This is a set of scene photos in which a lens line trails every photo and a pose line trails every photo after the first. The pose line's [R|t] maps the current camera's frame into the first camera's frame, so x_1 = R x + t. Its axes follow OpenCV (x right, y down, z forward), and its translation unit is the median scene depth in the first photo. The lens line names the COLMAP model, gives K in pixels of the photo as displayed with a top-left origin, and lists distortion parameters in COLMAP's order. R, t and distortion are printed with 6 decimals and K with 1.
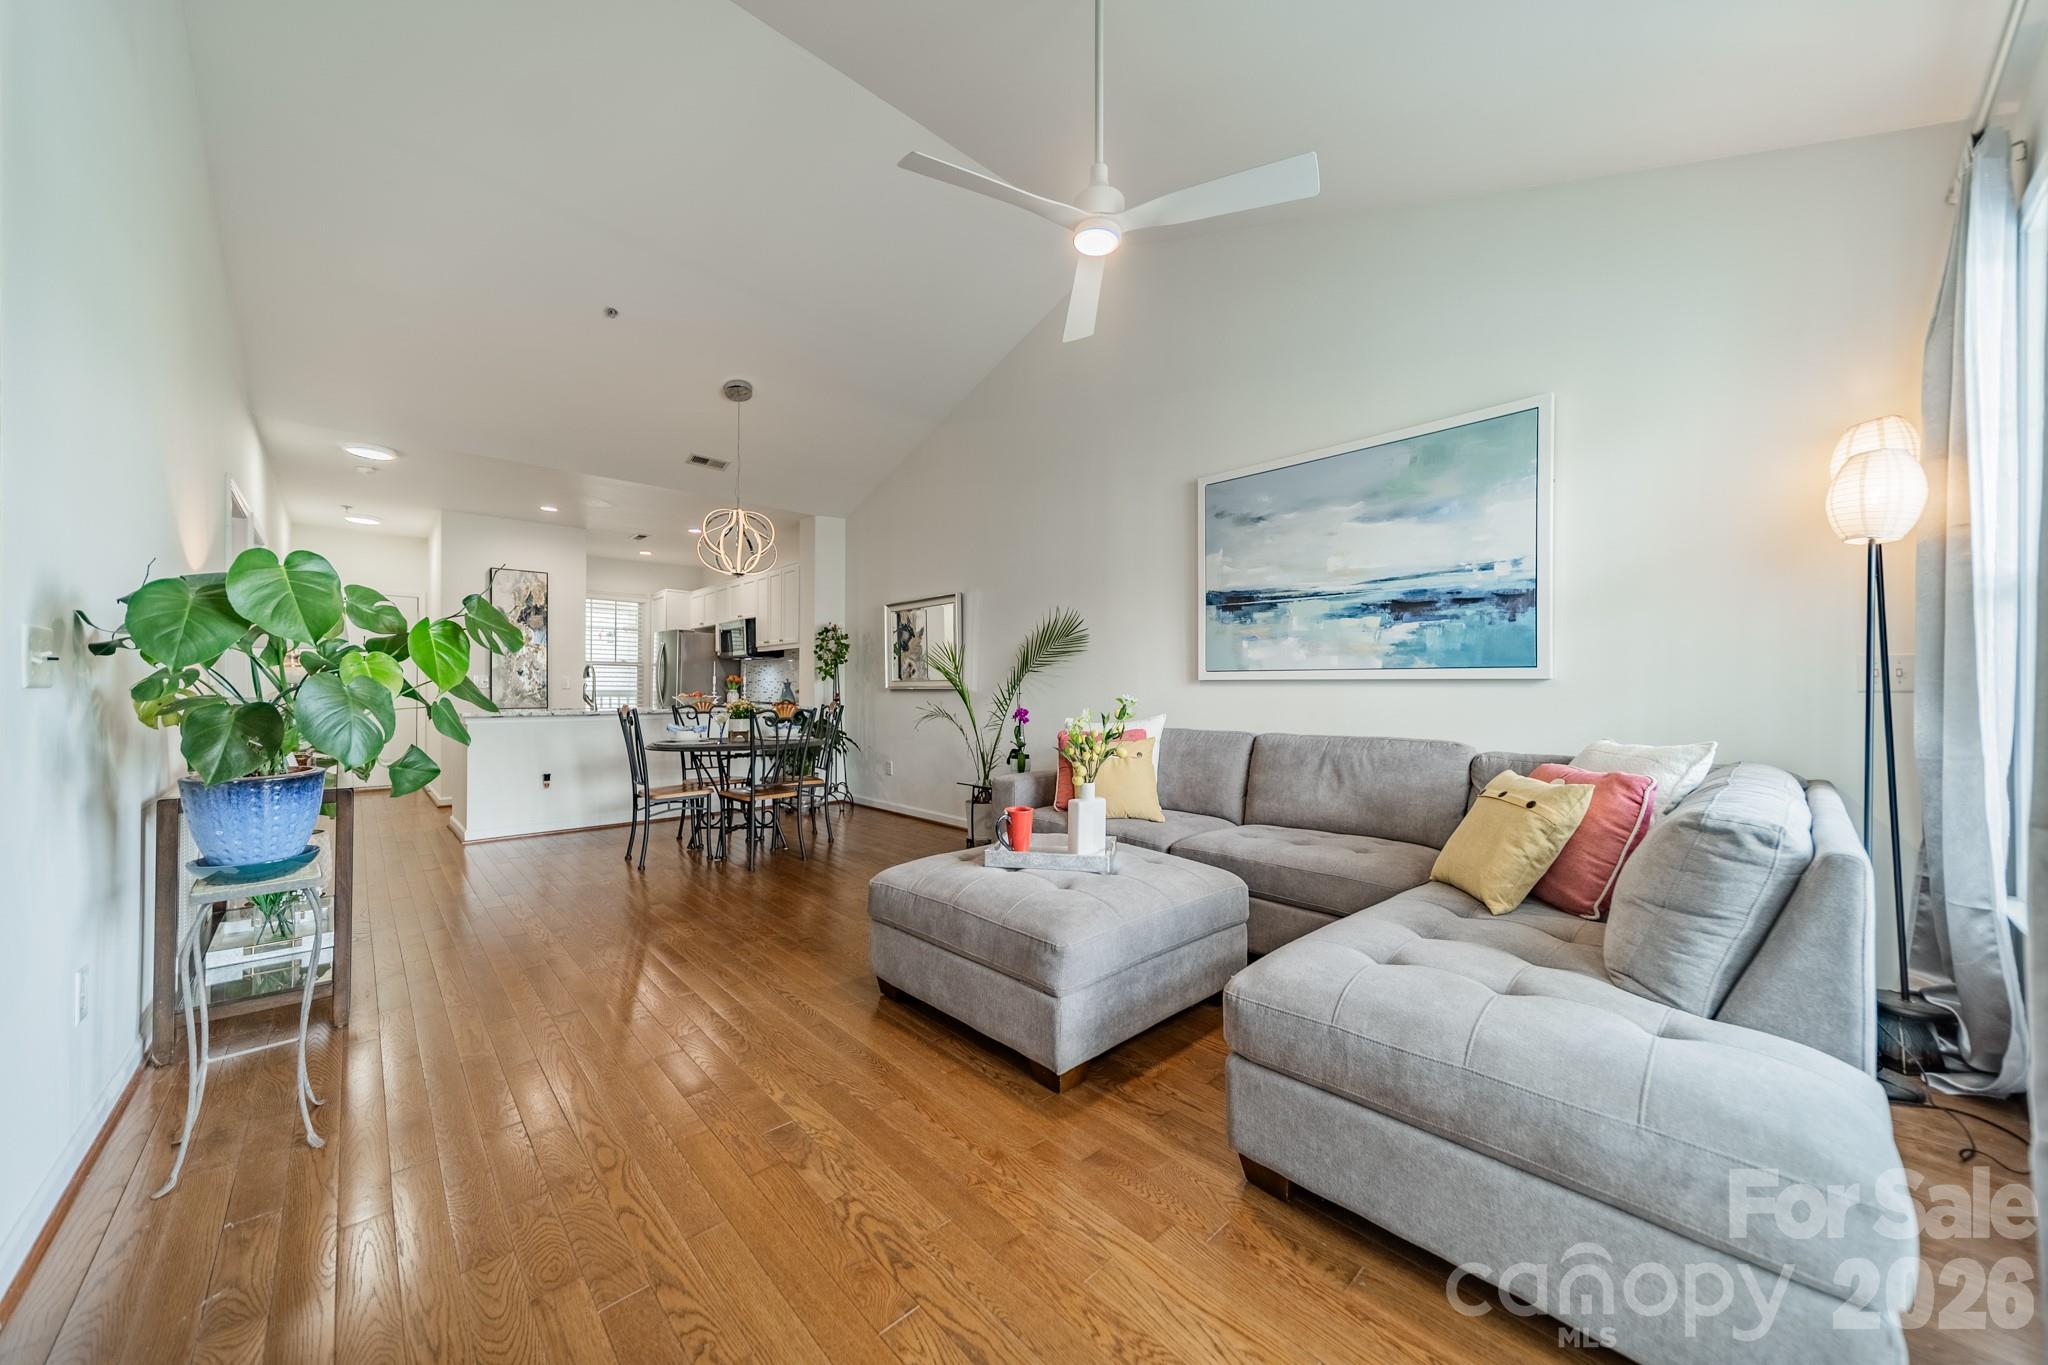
lens RADIAL K [[710.2, 0, 1024.0], [0, 710.2, 682.5], [0, 0, 1]] dist [0.007725, 0.000309]
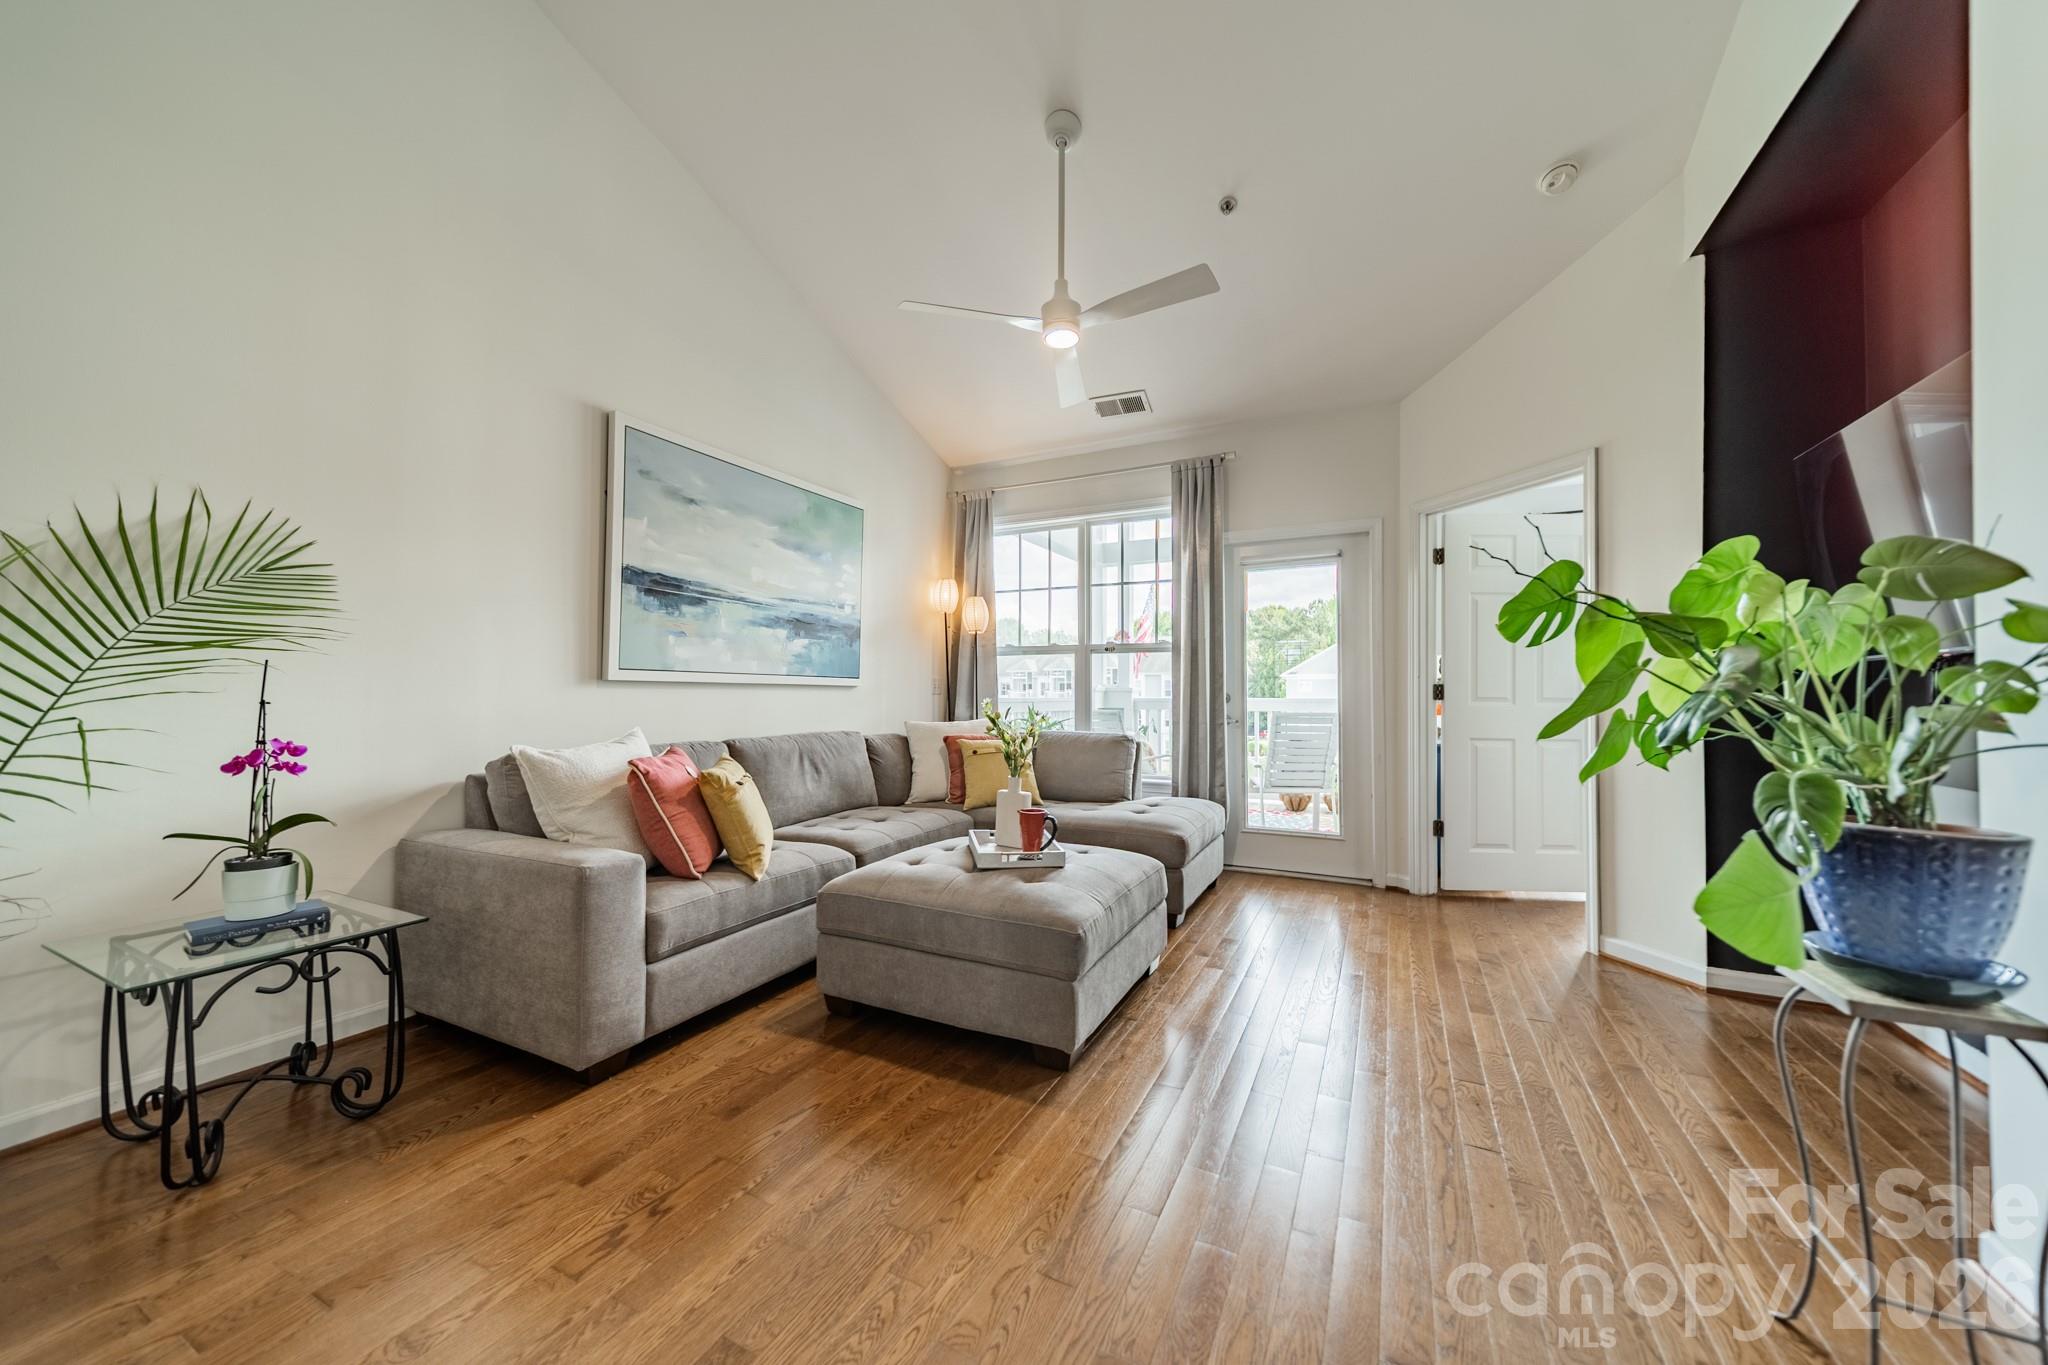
lens RADIAL K [[724.3, 0, 1036.2], [0, 724.3, 685.9], [0, 0, 1]] dist [0.009975, 0.000013]
pose [[-0.352002, 0.008035, 0.935965, -0.384466], [-0.008823, 0.999890, -0.011902, 0.004514], [-0.935958, -0.012448, -0.351892, 0.527354]]
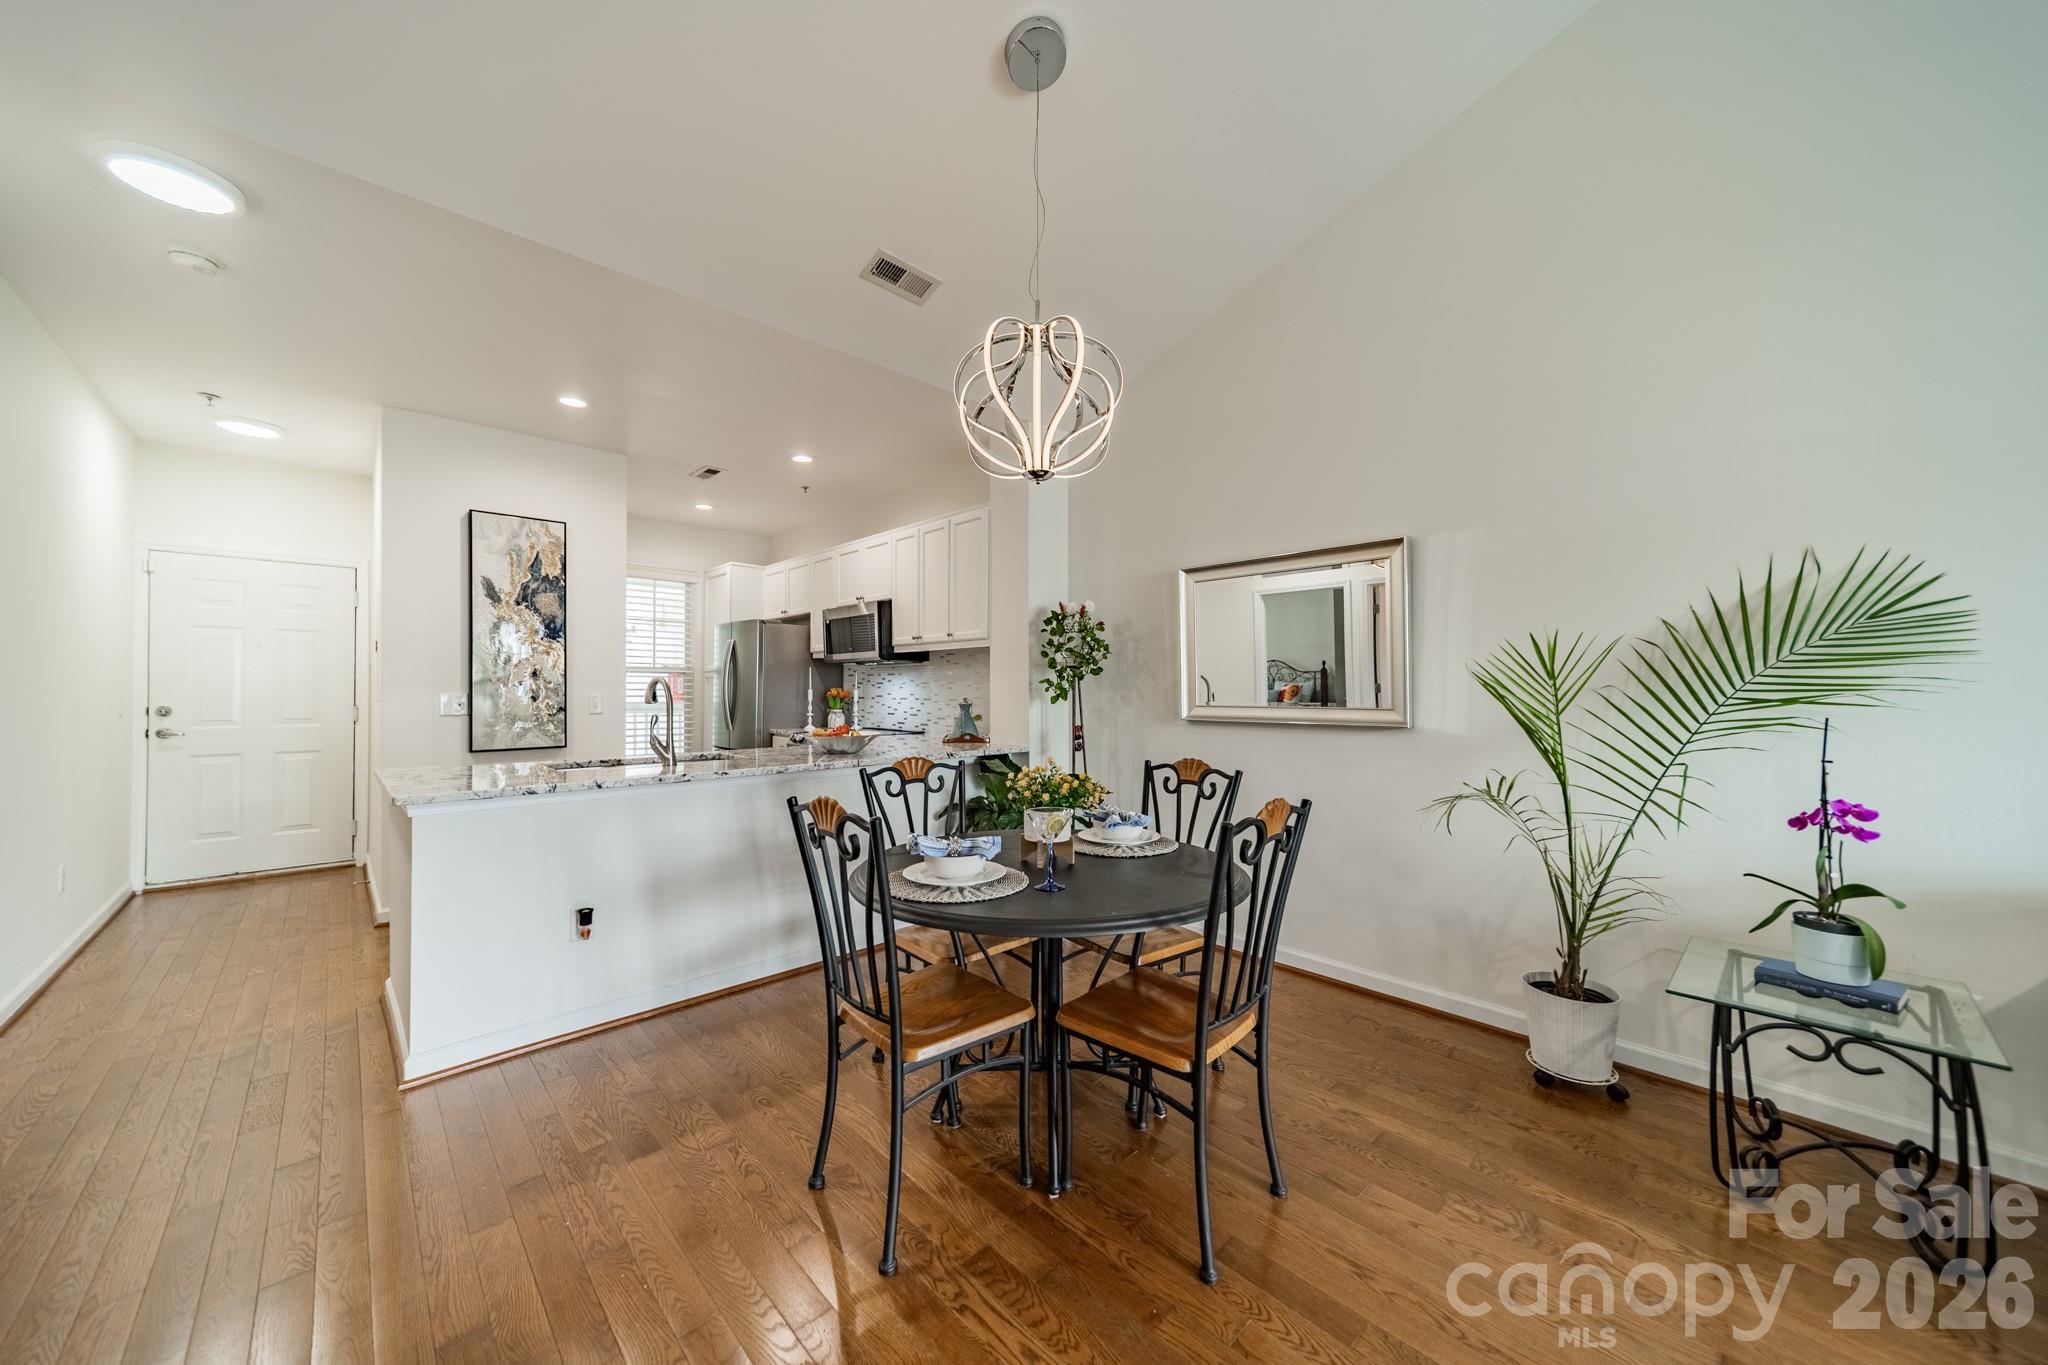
lens RADIAL K [[718.4, 0, 1029.7], [0, 718.4, 680.8], [0, 0, 1]] dist [0.009608, 0.000180]
pose [[0.999910, -0.002119, 0.013230, -0.322127], [0.002166, 0.999991, -0.003541, -0.019526], [-0.013223, 0.003570, 0.999906, 0.436565]]
